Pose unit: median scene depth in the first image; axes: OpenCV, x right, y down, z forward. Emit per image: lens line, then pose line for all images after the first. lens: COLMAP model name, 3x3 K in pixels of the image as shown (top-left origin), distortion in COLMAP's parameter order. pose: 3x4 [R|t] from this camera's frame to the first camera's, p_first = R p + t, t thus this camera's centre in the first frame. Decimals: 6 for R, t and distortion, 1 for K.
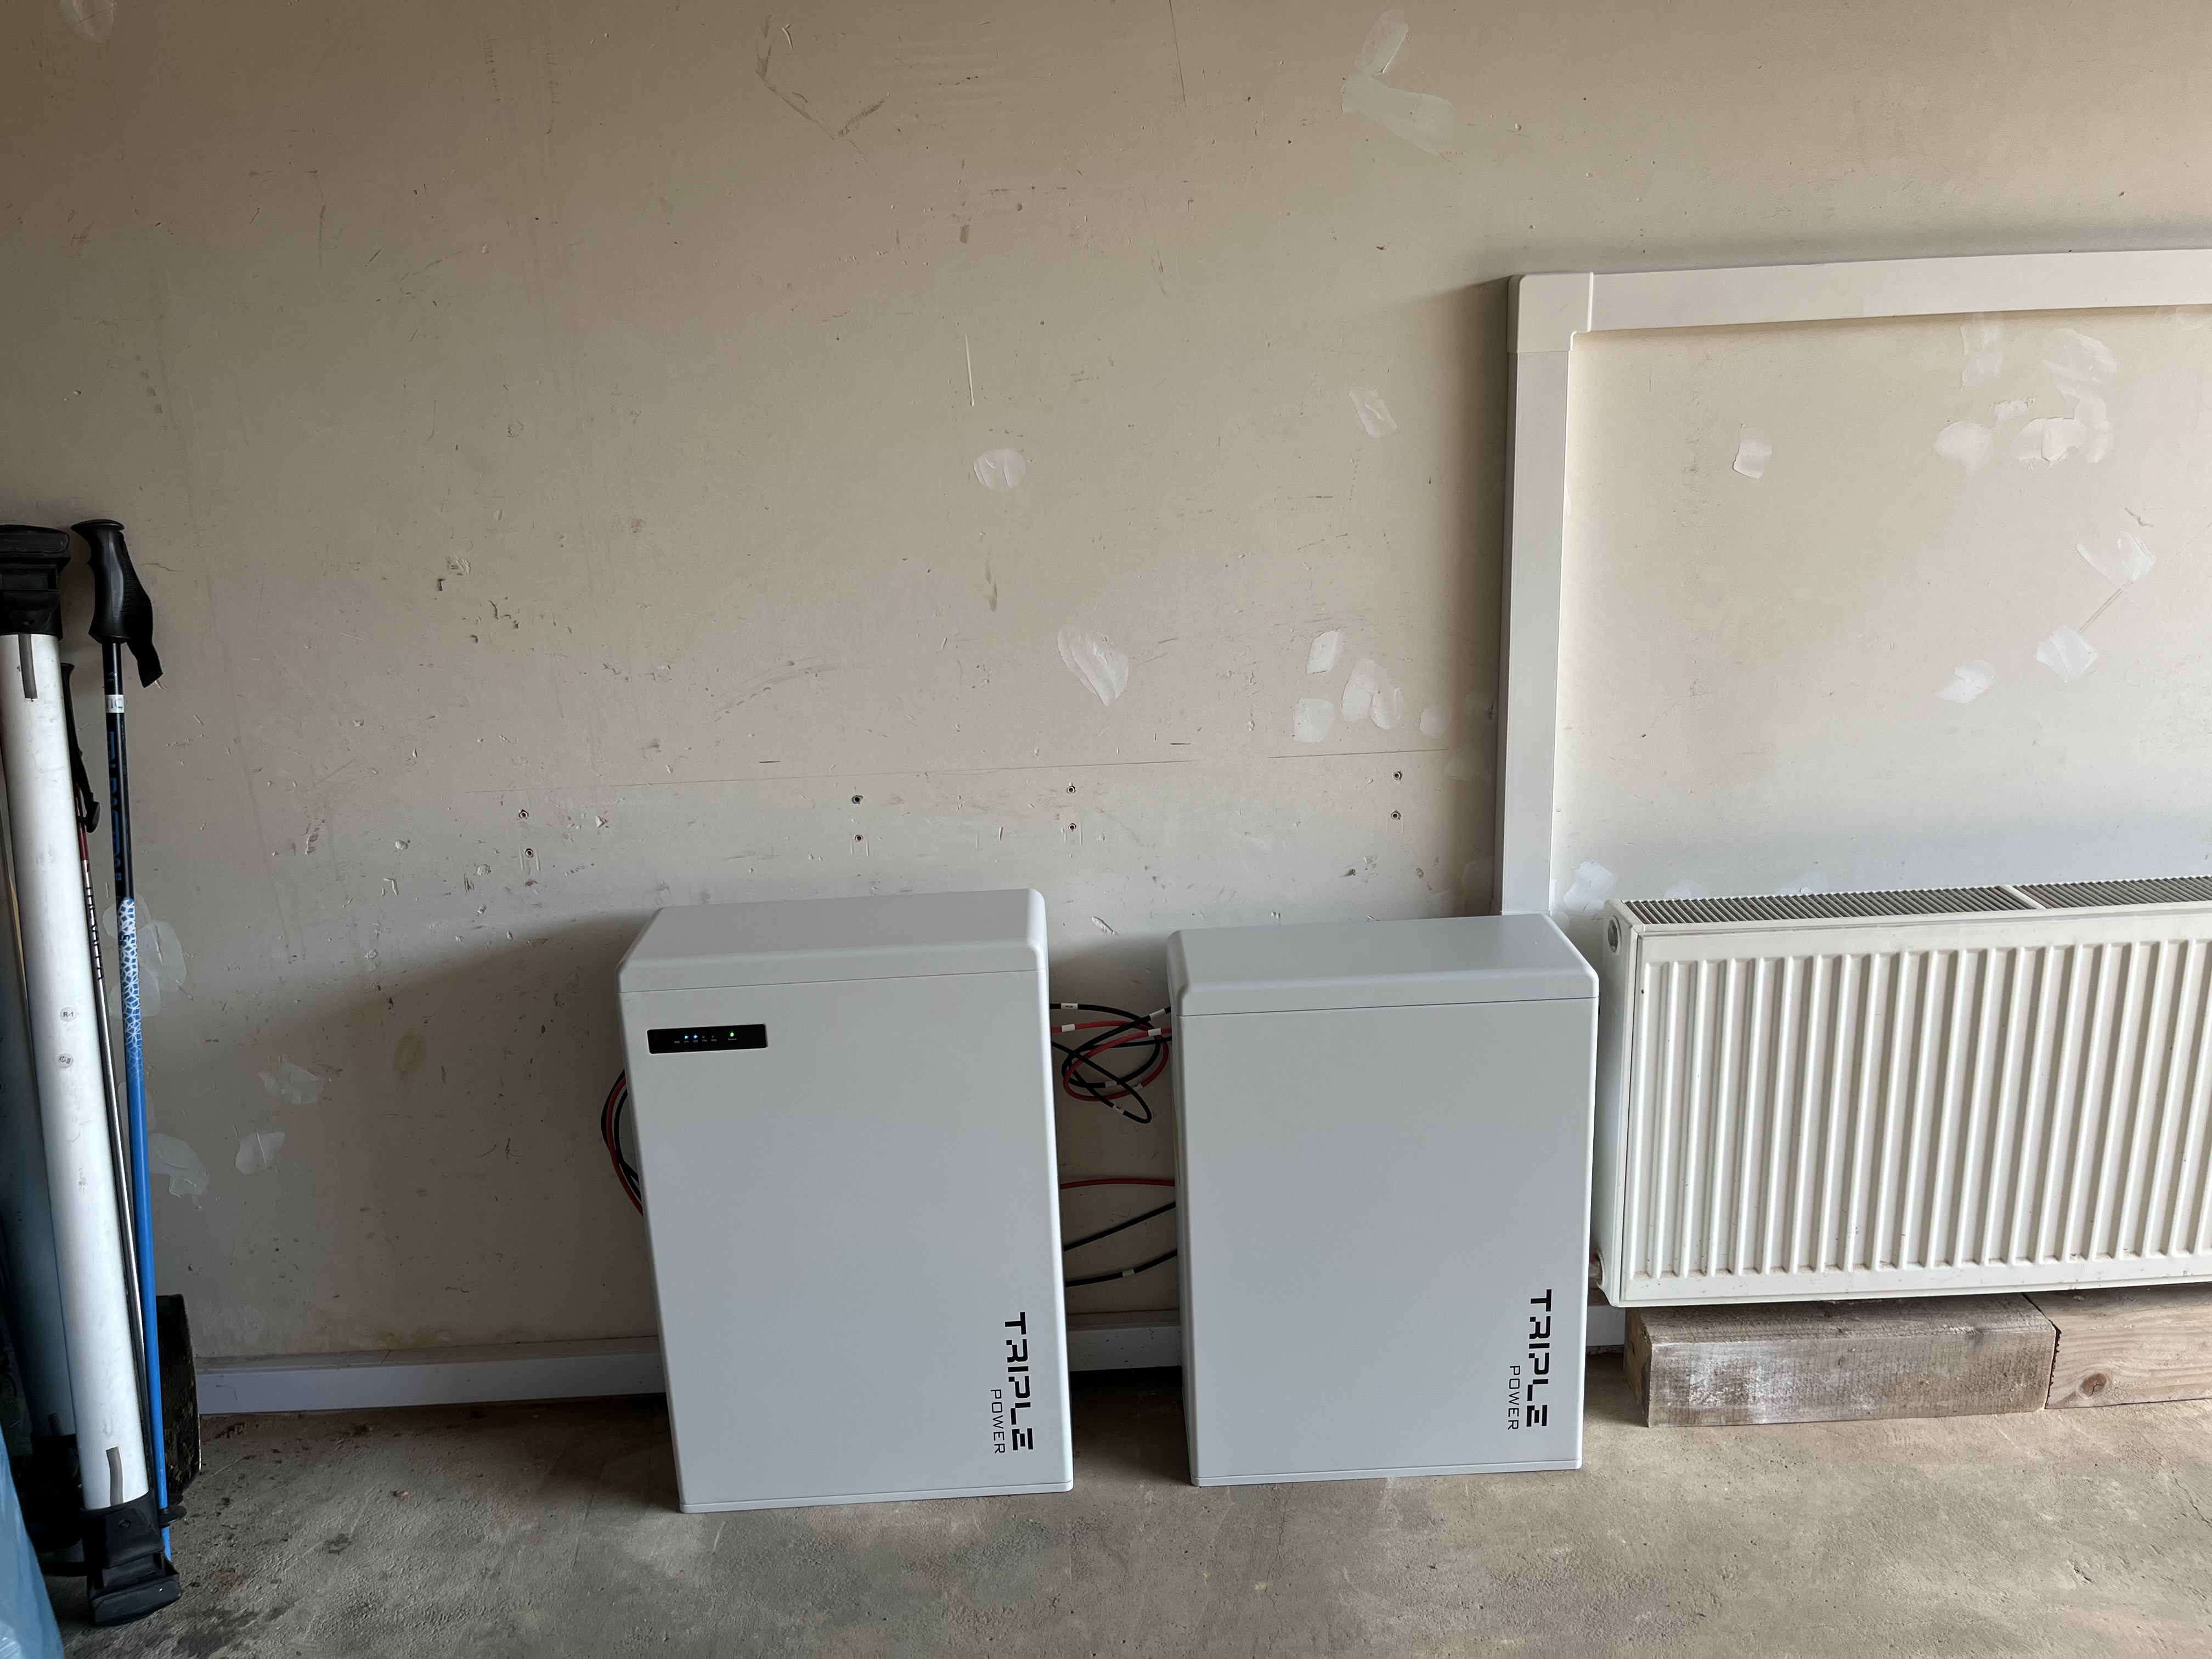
lens RADIAL K [[1663.7, 0, 1107.0], [0, 1663.7, 819.8], [0, 0, 1]] dist [0.080769, -0.116496]
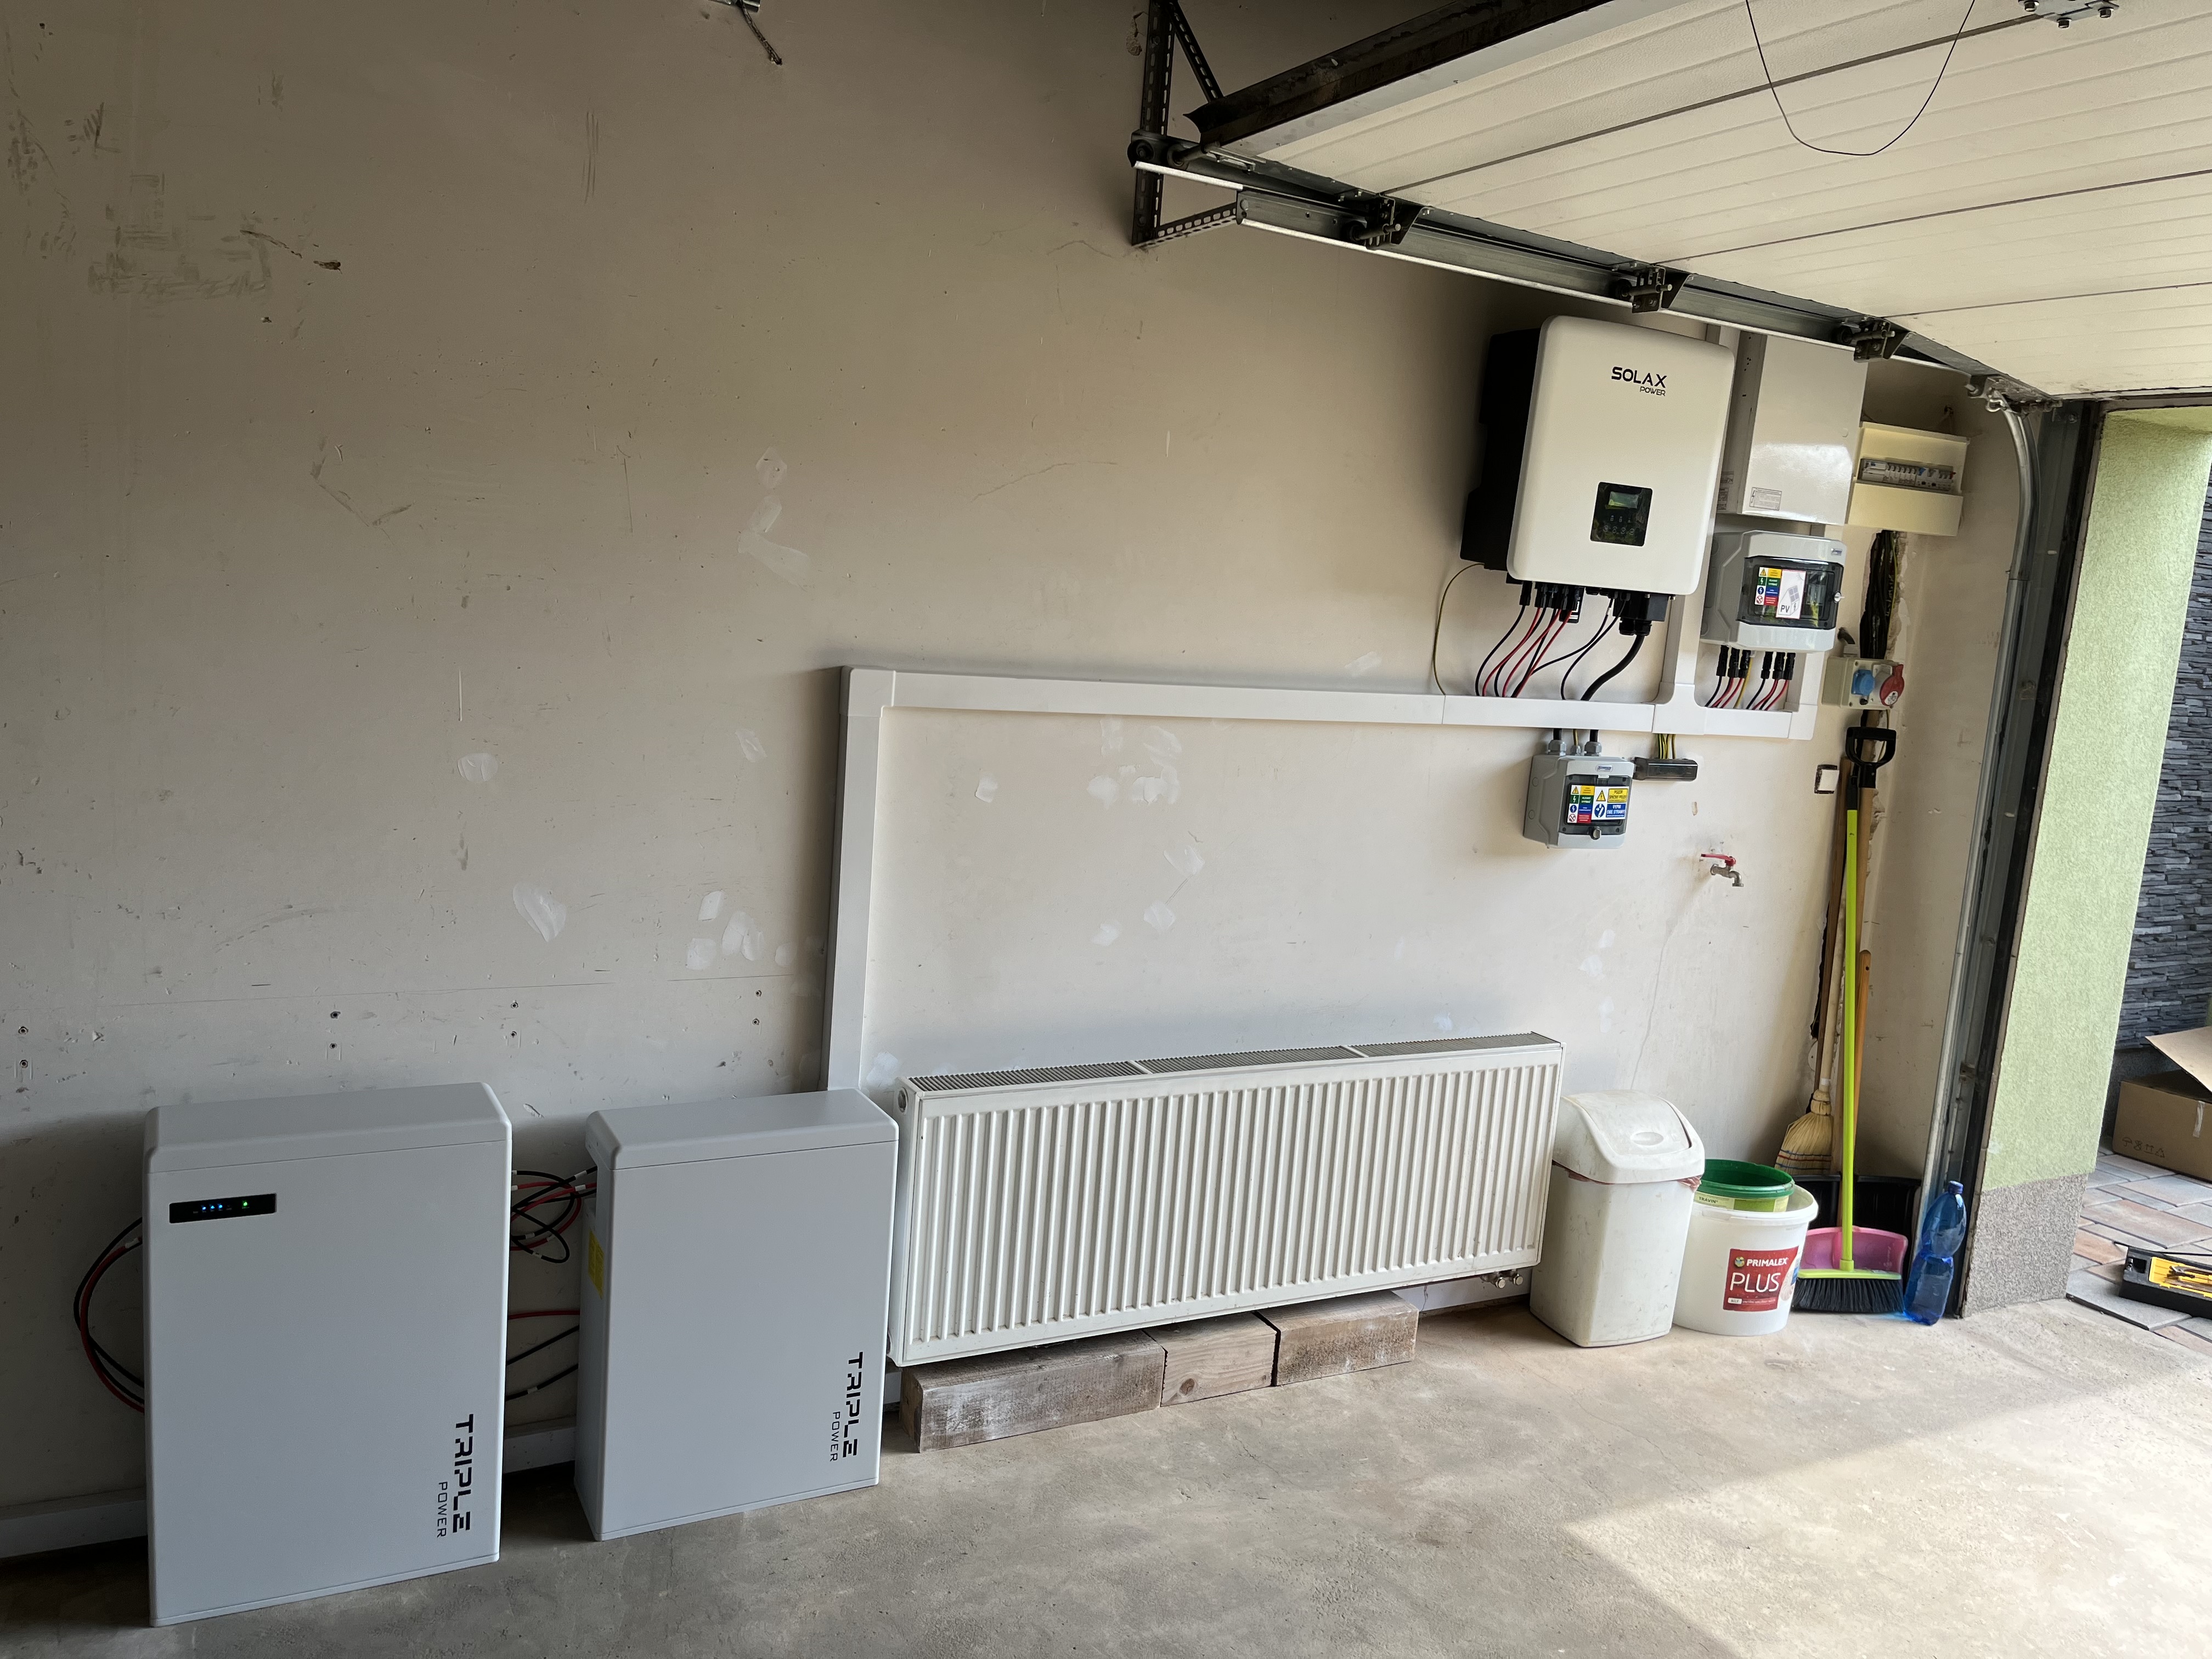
lens RADIAL K [[1663.7, 0, 1107.0], [0, 1663.7, 819.8], [0, 0, 1]] dist [0.080769, -0.116496]
pose [[0.884177, 0.045265, 0.464954, -0.236619], [0.019960, 0.990725, -0.134409, 0.024778], [-0.466726, 0.128122, 0.875073, -0.410122]]
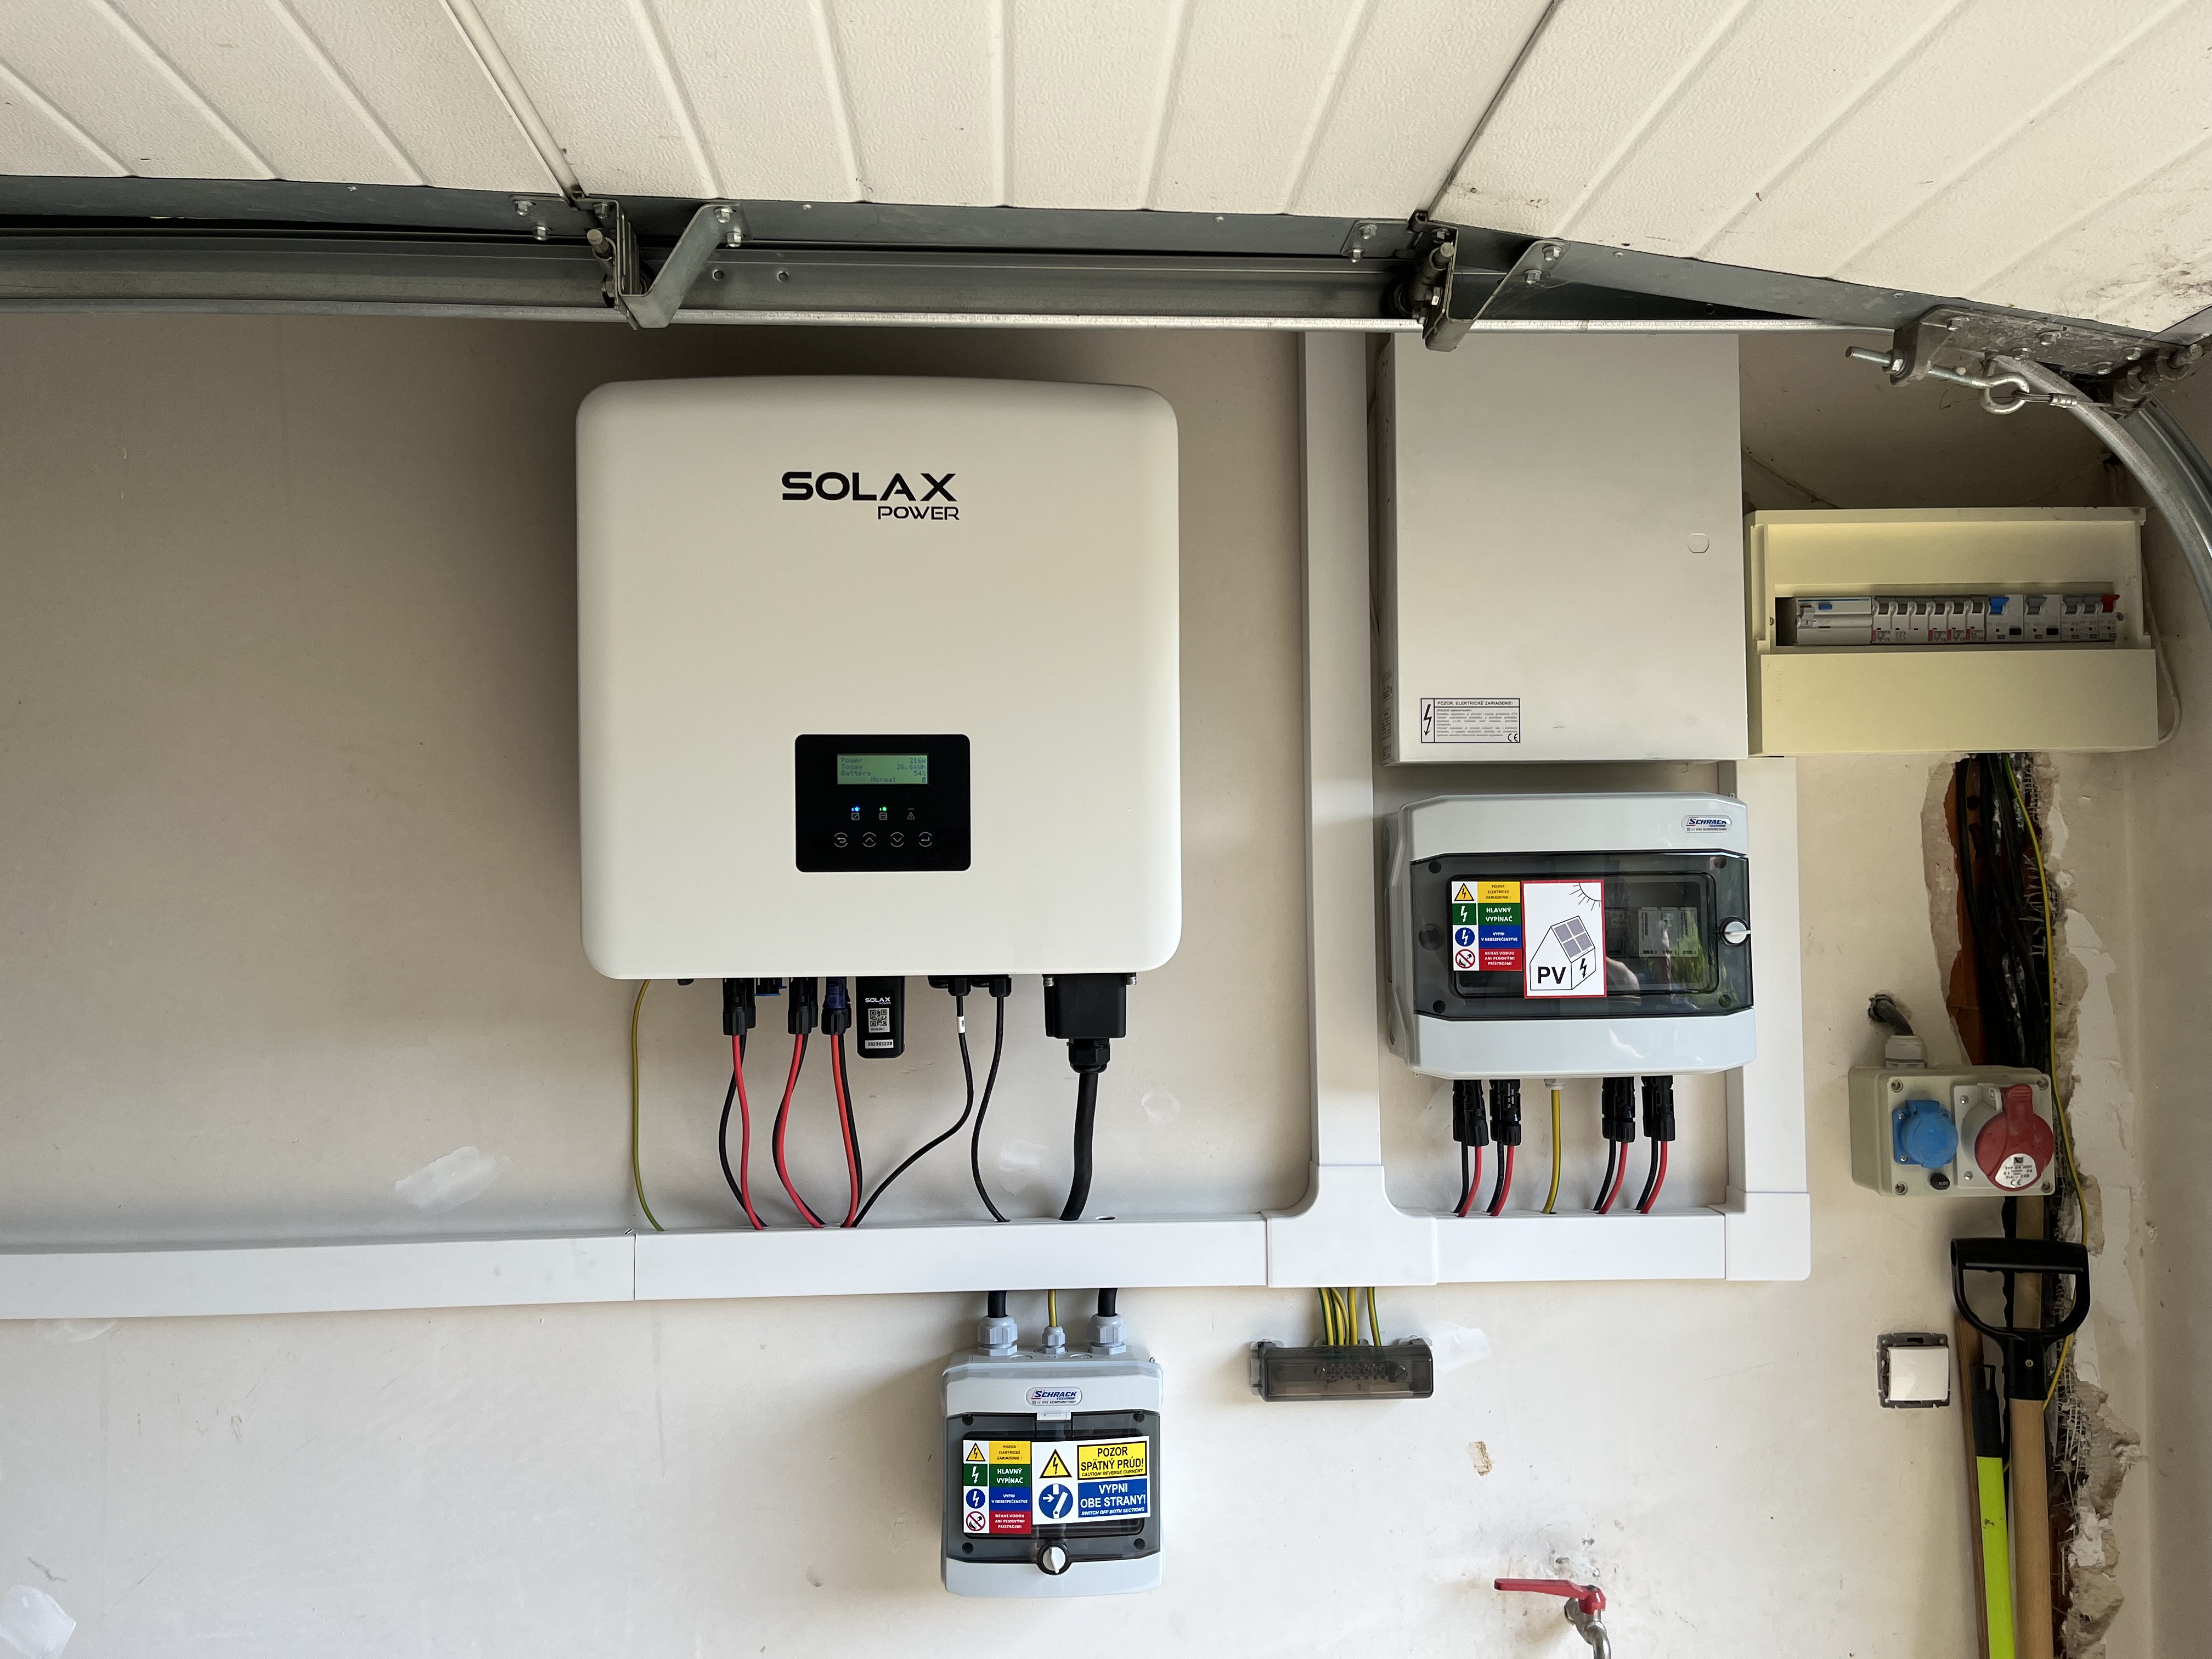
lens RADIAL K [[1725.9, 0, 1106.0], [0, 1725.9, 829.5], [0, 0, 1]] dist [-0.002605, -0.003025]
pose [[0.999161, 0.030342, 0.027515, 1.058645], [-0.019293, 0.941196, -0.337310, -0.238815], [-0.036132, 0.336496, 0.940991, 0.097095]]
